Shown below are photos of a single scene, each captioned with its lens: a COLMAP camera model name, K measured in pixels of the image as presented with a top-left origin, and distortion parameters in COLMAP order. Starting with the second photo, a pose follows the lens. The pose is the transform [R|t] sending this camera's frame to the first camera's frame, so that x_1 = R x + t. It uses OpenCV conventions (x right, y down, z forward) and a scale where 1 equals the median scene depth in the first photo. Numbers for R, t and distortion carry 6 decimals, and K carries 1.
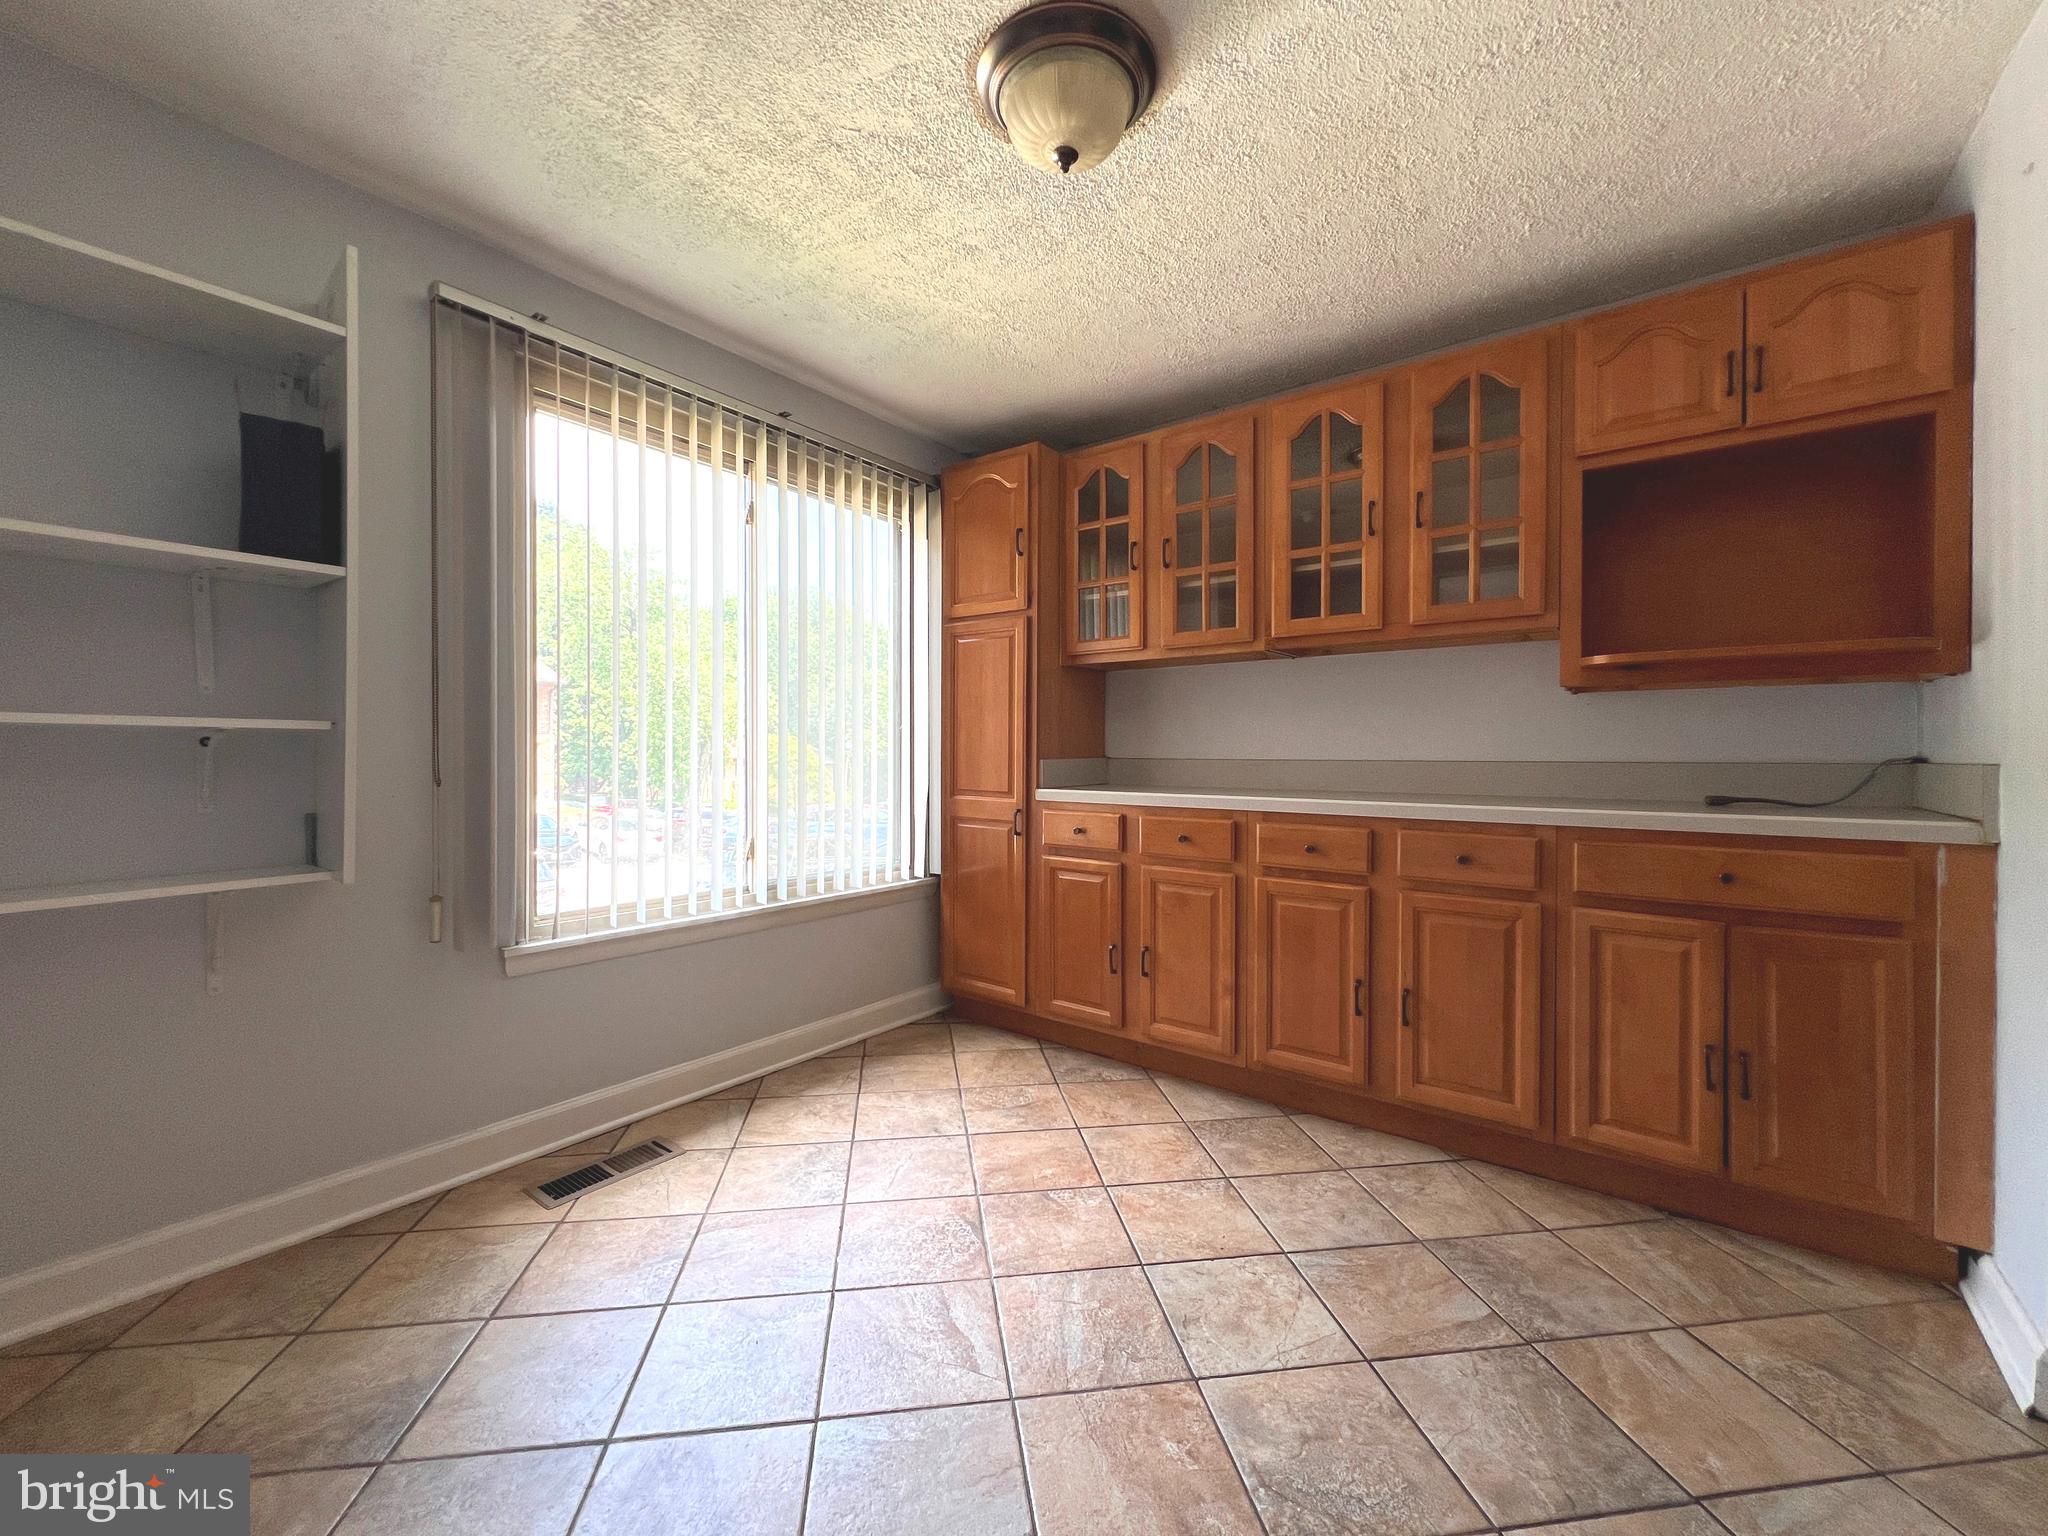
lens RADIAL K [[816.6, 0, 1015.4], [0, 816.6, 758.5], [0, 0, 1]] dist [-0.003198, 0.000687]
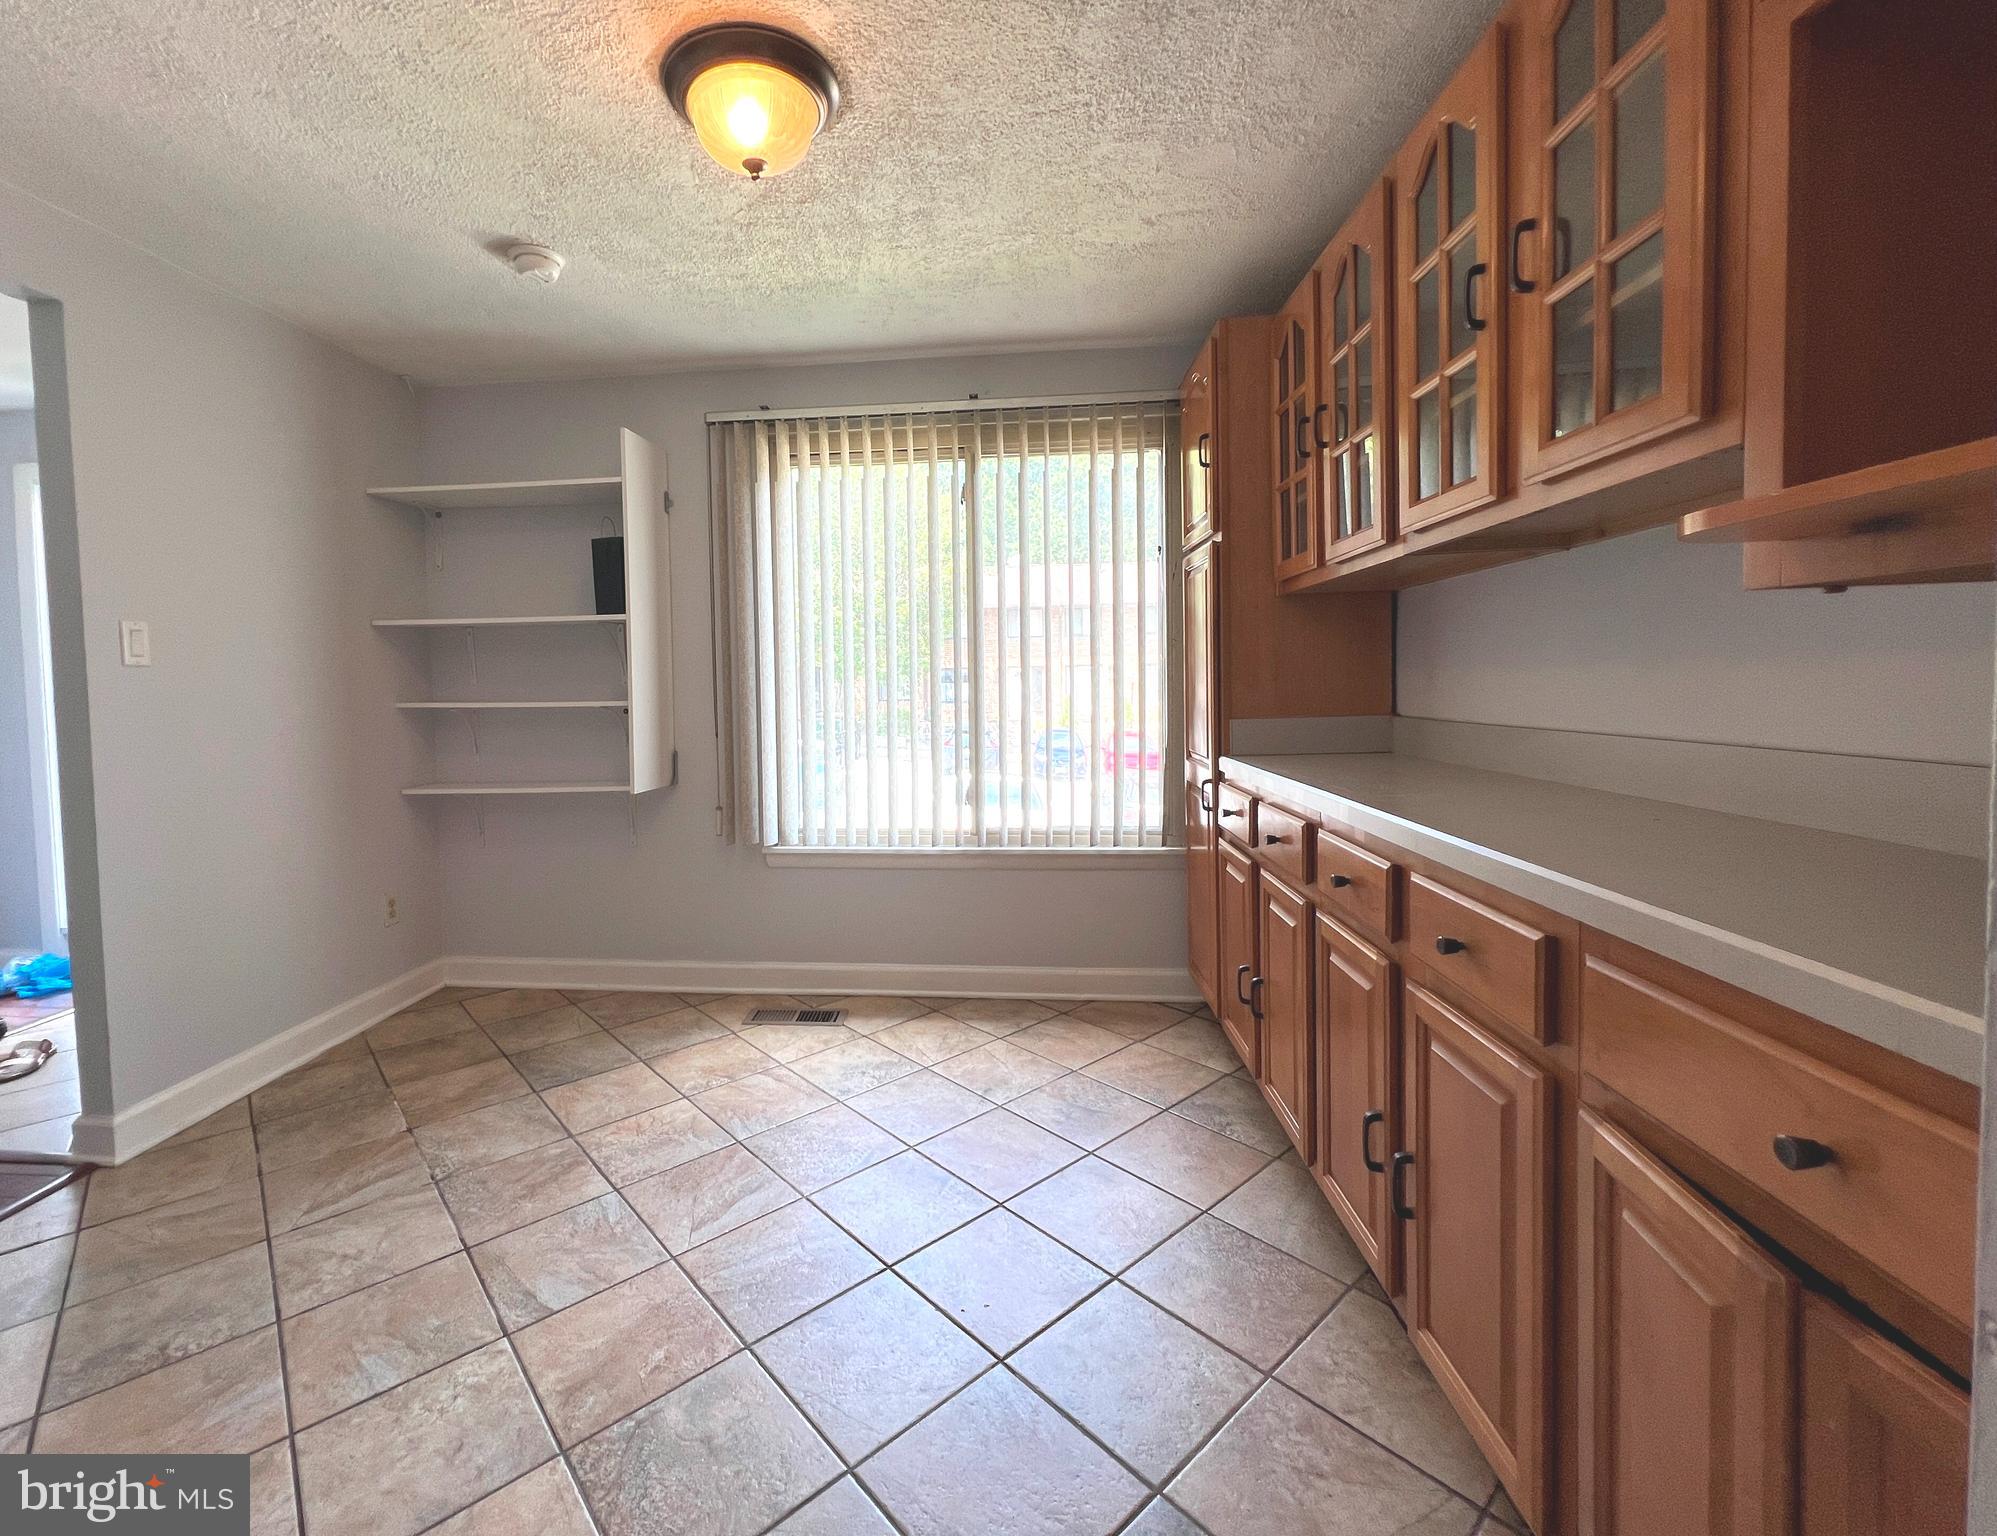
lens RADIAL K [[860.3, 0, 930.3], [0, 860.3, 721.1], [0, 0, 1]] dist [-0.001684, -0.000186]
pose [[0.528567, 0.021533, -0.848618, 0.845827], [0.015524, 0.999266, 0.035025, -0.044536], [0.848750, -0.031687, 0.527845, 0.437209]]
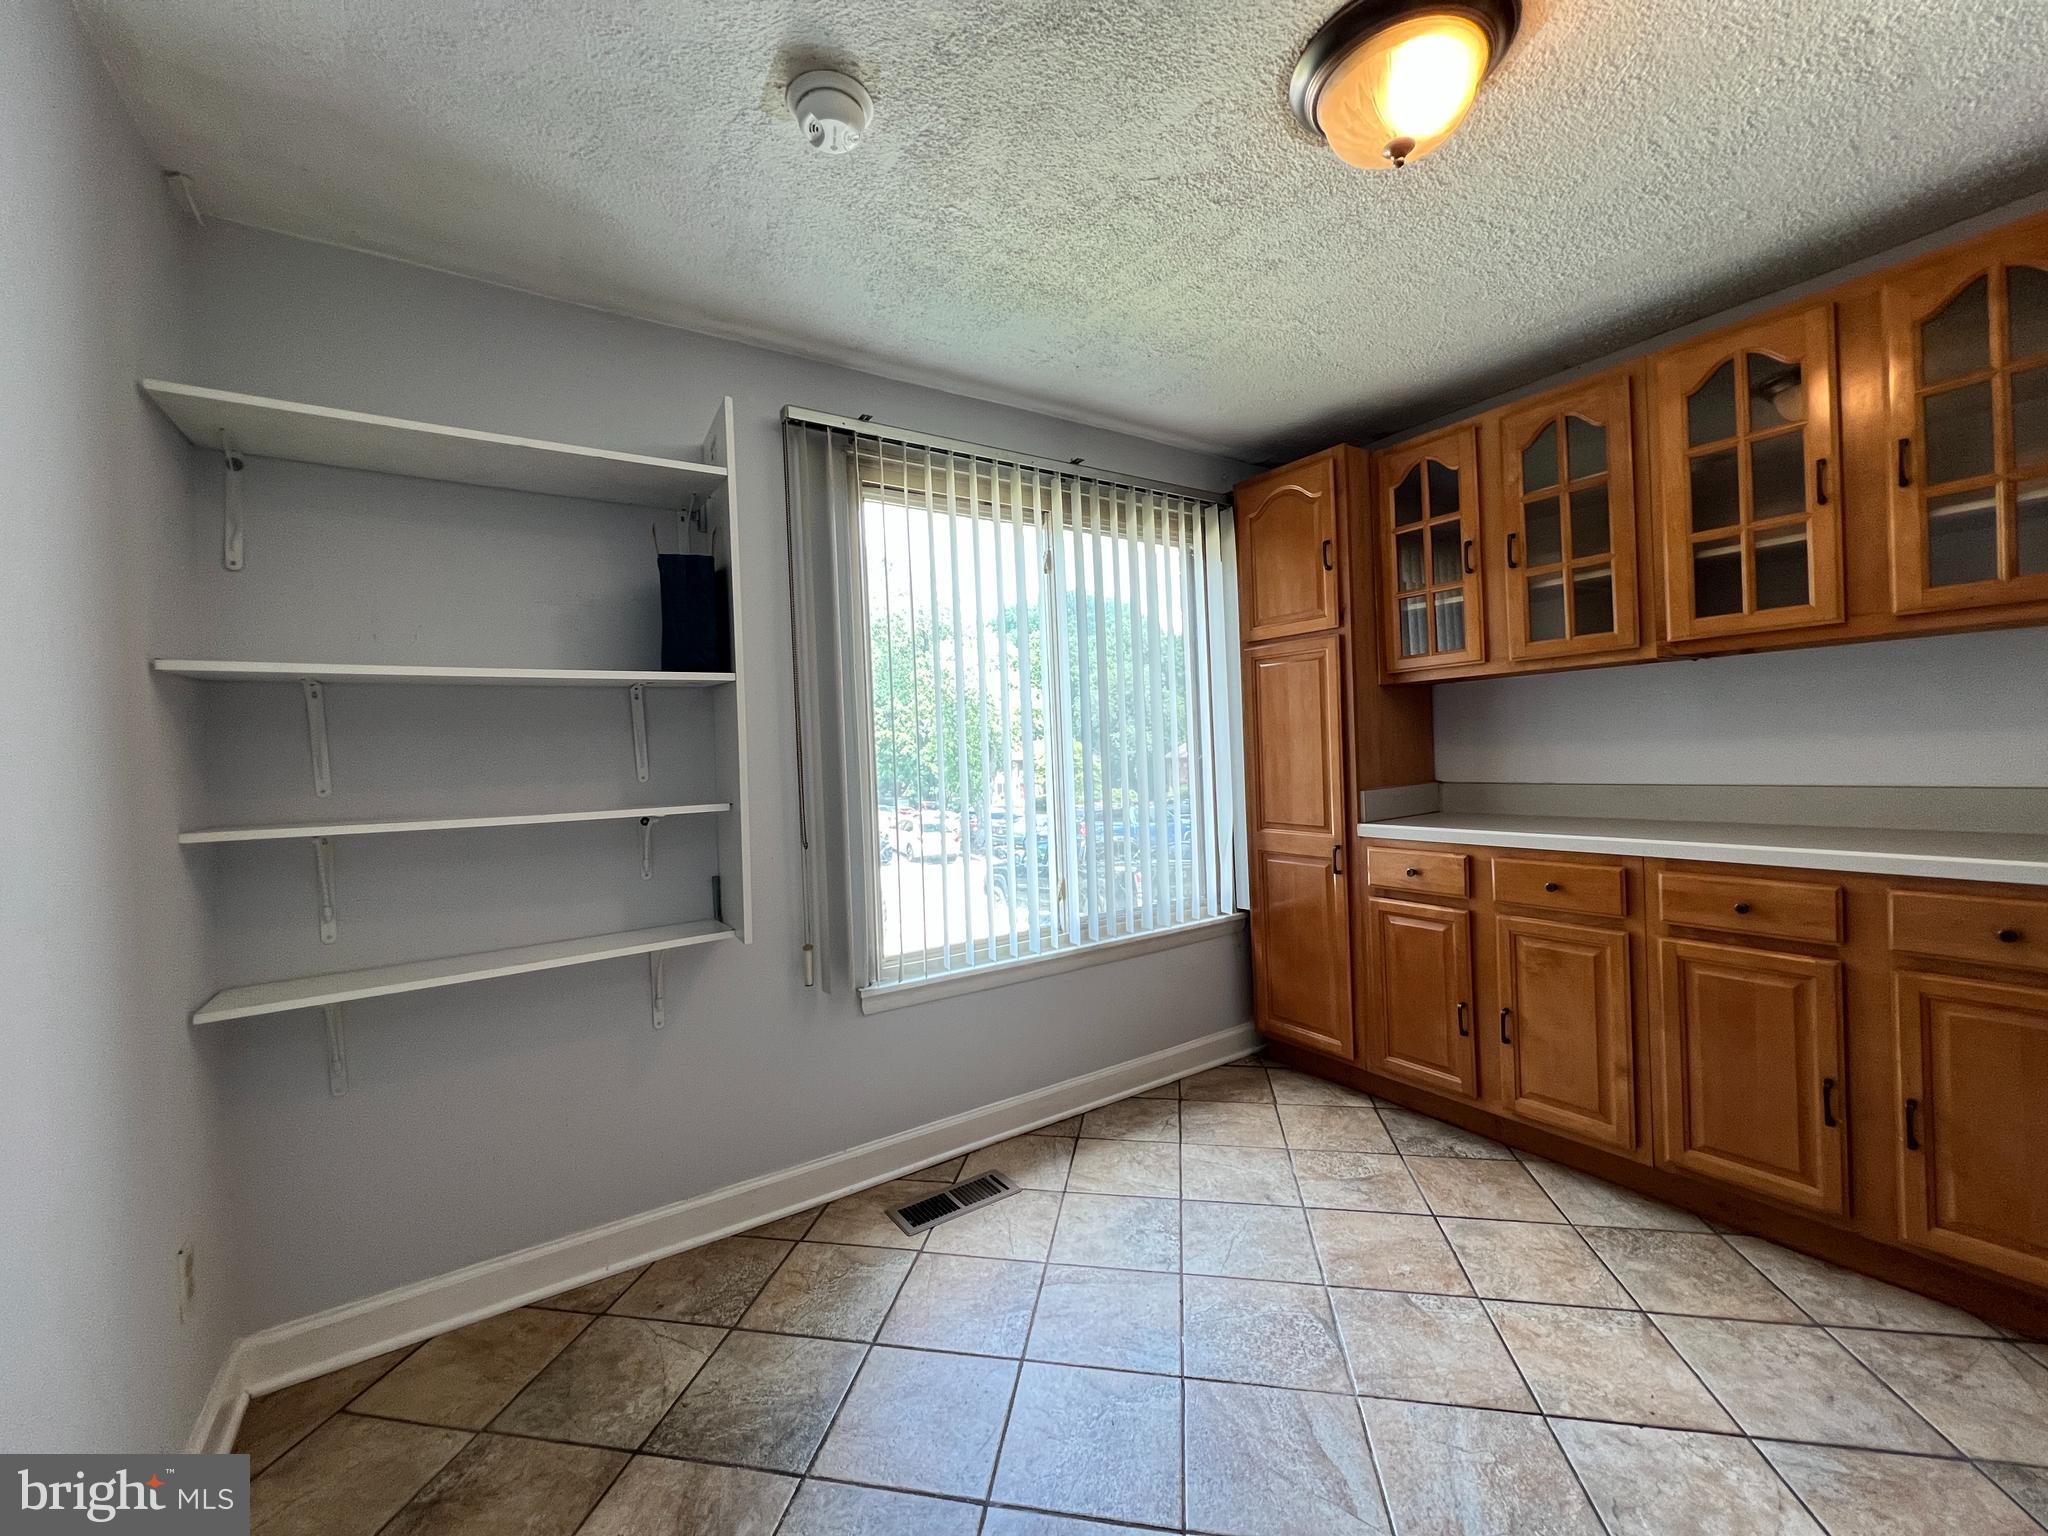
lens RADIAL K [[816.6, 0, 1015.1], [0, 816.6, 757.7], [0, 0, 1]] dist [-0.003198, 0.000687]
pose [[0.944603, -0.039046, -0.325883, -0.051630], [0.041230, 0.999150, -0.000205, -0.073771], [0.325614, -0.013242, 0.945410, 0.018626]]
